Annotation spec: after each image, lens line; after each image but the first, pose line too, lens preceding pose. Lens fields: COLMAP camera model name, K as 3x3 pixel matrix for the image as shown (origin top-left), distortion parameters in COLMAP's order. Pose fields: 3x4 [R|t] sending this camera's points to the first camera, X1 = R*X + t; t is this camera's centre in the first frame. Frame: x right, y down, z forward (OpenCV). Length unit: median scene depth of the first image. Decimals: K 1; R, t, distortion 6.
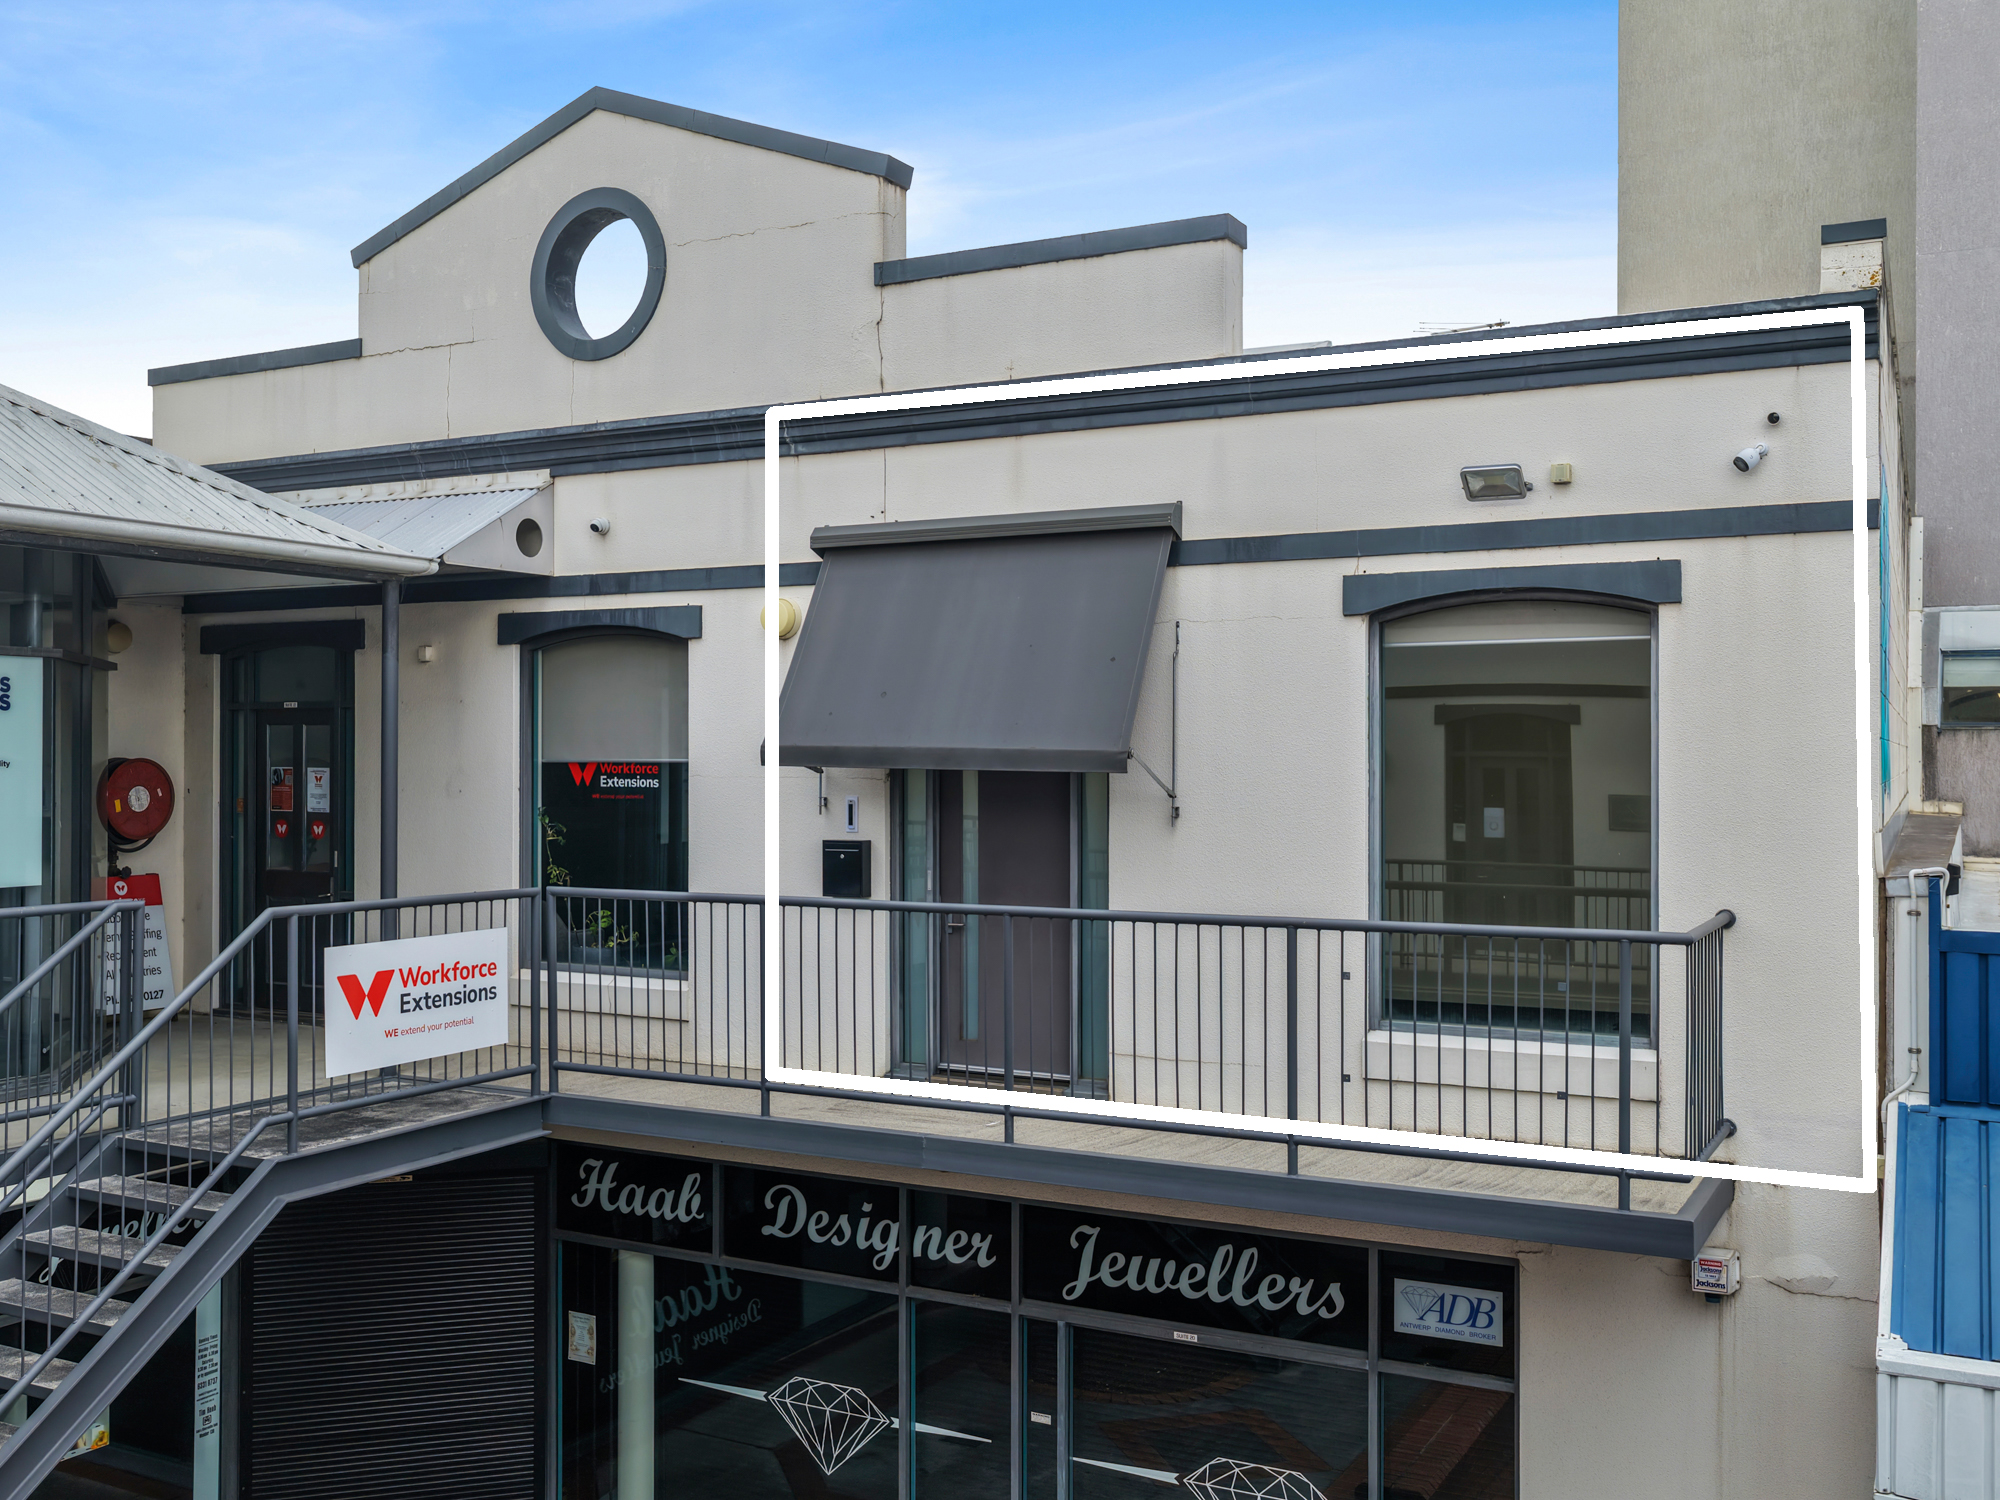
lens RADIAL K [[1870.2, 0, 947.3], [0, 1870.2, 756.5], [0, 0, 1]] dist [0.022017, -0.036670]
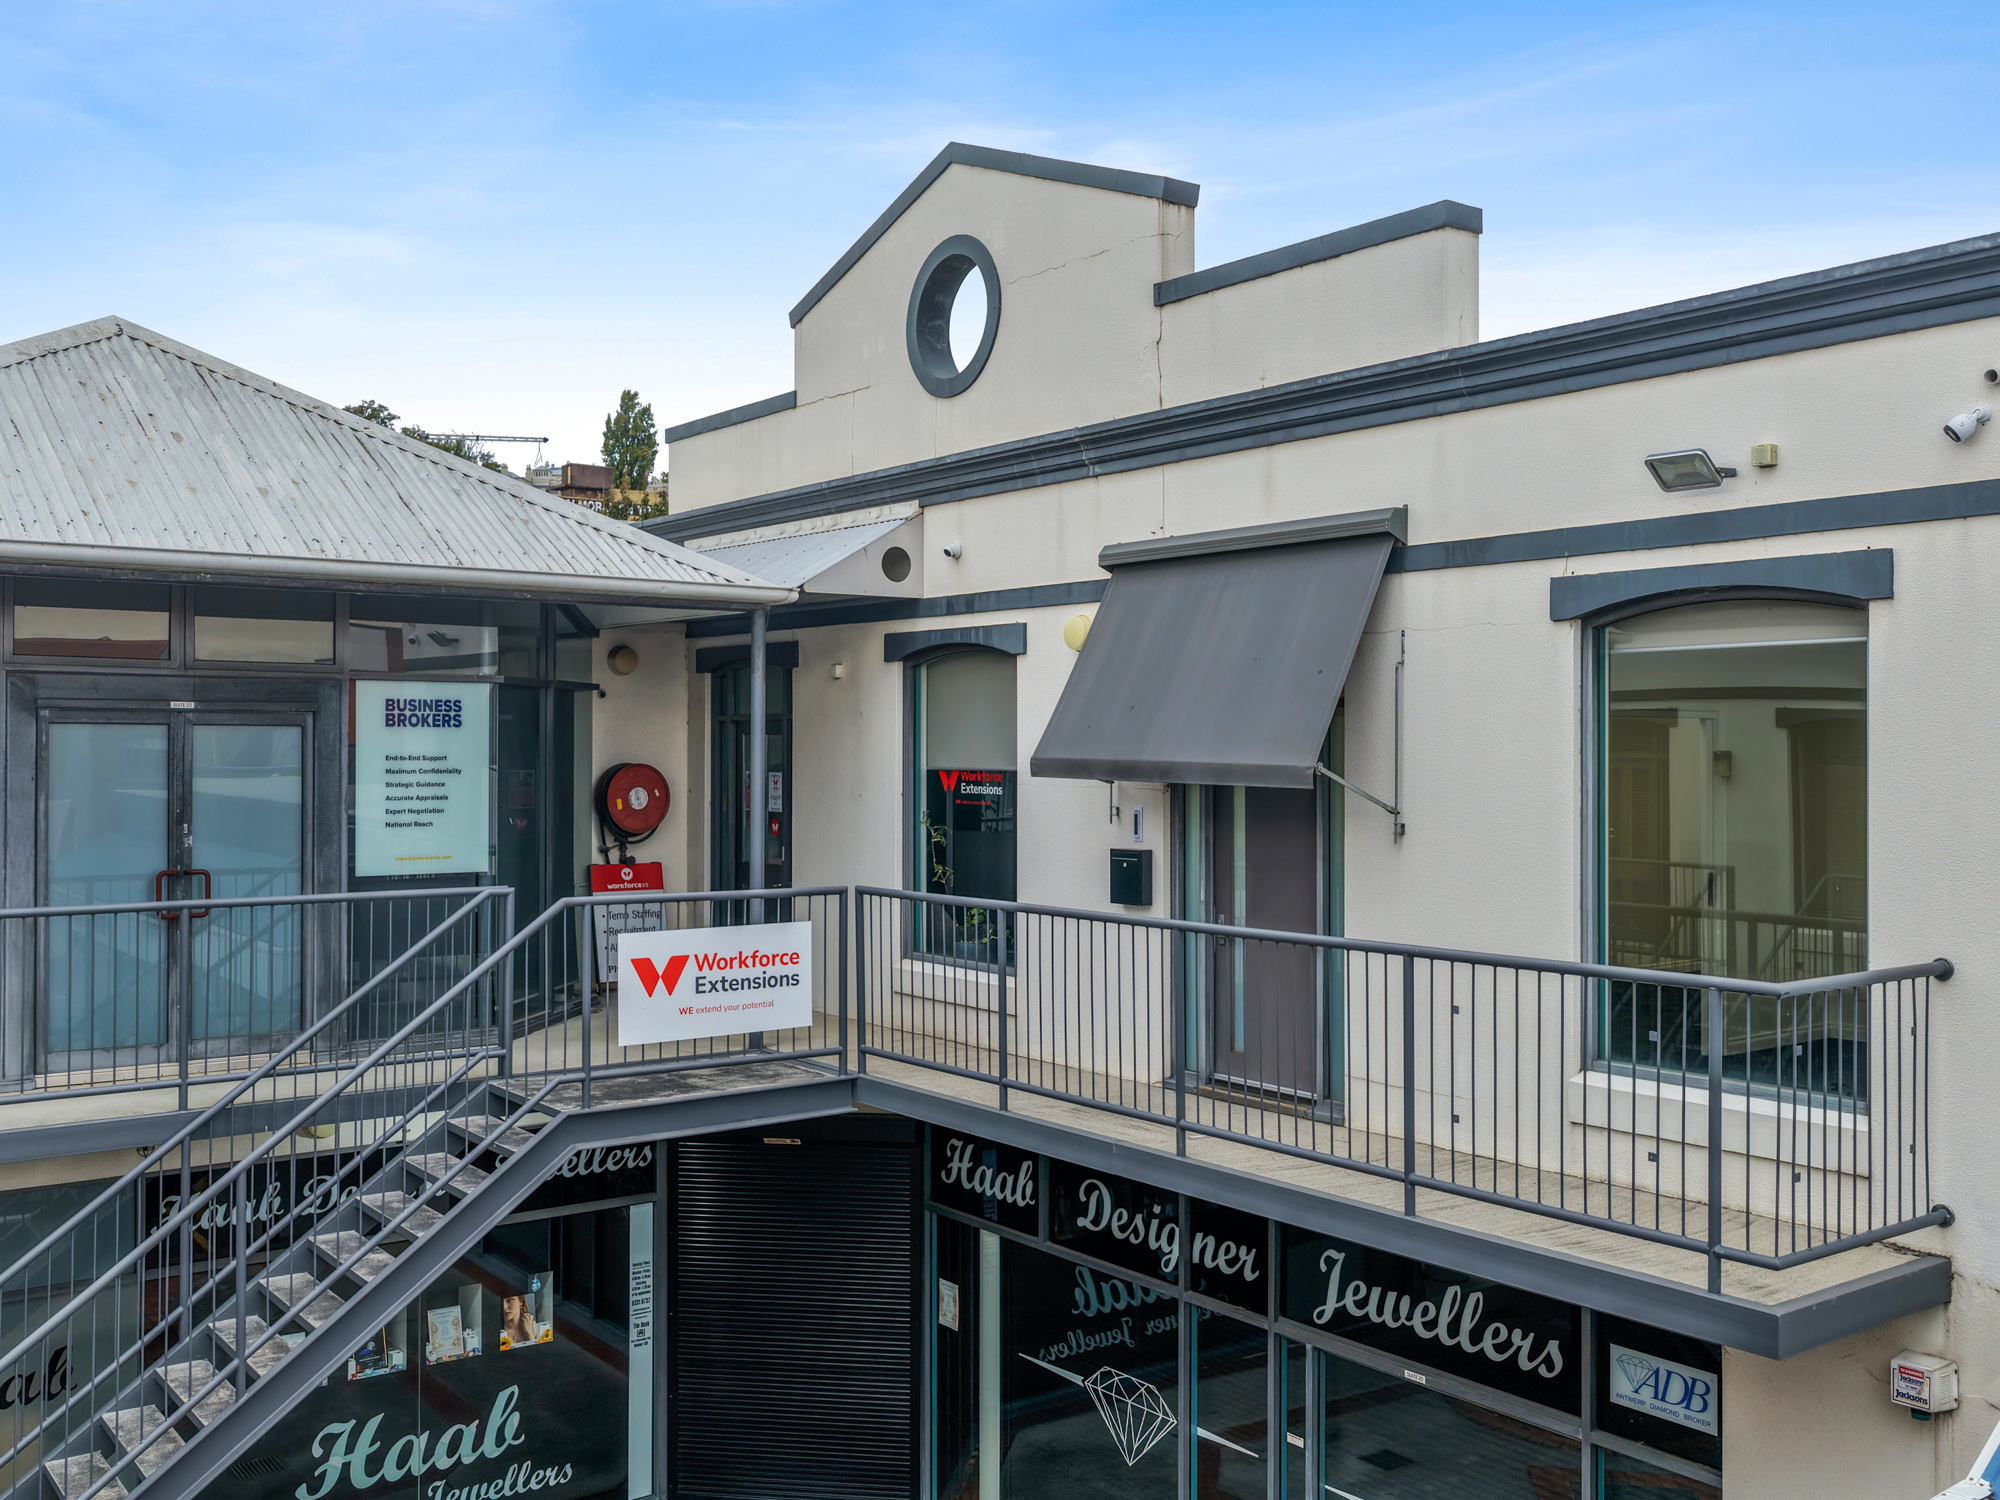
lens RADIAL K [[1867.5, 0, 1000.0], [0, 1867.5, 750.0], [0, 0, 1]] dist [-0.000341, 0.056268]
pose [[0.908794, 0.000791, -0.417243, 0.319223], [0.000087, 0.999998, 0.002086, -0.012254], [0.417244, -0.001932, 0.908792, 0.041503]]
